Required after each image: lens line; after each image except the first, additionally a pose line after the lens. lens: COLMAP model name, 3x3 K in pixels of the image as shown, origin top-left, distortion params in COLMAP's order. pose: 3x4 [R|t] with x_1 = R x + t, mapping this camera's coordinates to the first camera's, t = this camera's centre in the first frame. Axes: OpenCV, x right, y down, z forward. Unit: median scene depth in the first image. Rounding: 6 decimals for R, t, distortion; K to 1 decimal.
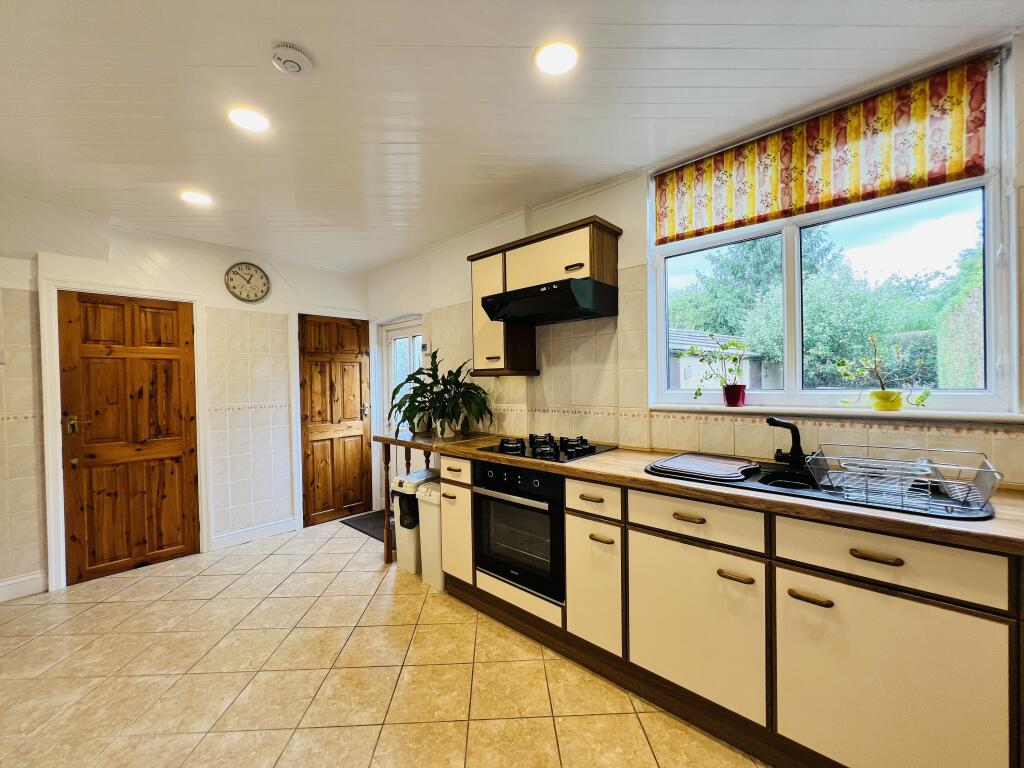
lens RADIAL K [[411.1, 0, 513.9], [0, 411.1, 386.9], [0, 0, 1]] dist [0.001069, 0.000134]
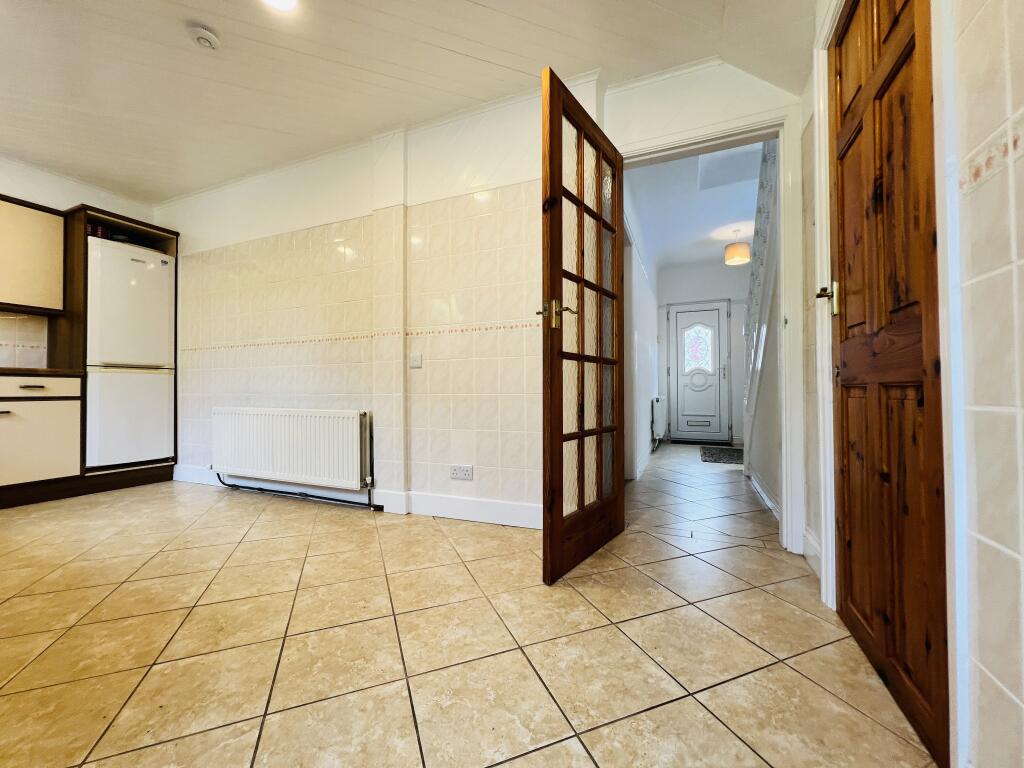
lens RADIAL K [[410.0, 0, 512.5], [0, 410.0, 386.2], [0, 0, 1]] dist [-0.001237, -0.000174]
pose [[-0.942218, 0.015653, -0.334635, -0.761557], [0.012565, 0.999856, 0.011390, 0.271430], [0.334765, 0.006528, -0.942279, 1.934075]]
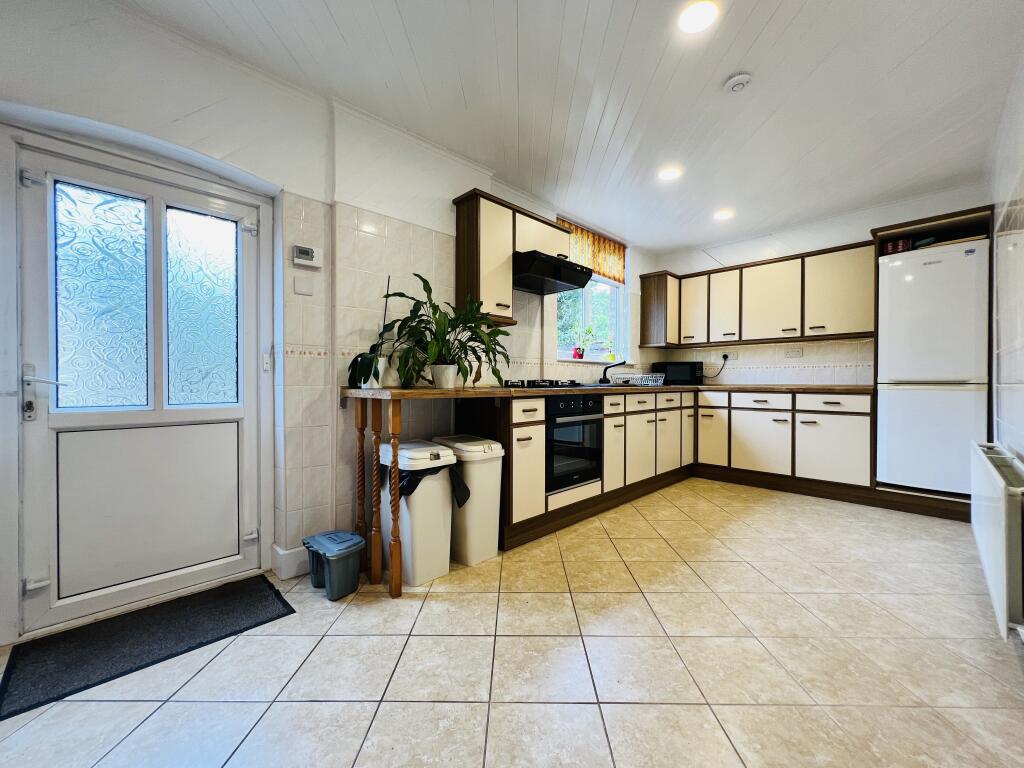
lens RADIAL K [[410.0, 0, 512.5], [0, 410.0, 386.2], [0, 0, 1]] dist [-0.001237, -0.000174]
pose [[0.050974, 0.005305, 0.998686, -1.461360], [0.014217, 0.999881, -0.006037, 0.188597], [-0.998599, 0.014506, 0.050892, 1.263865]]
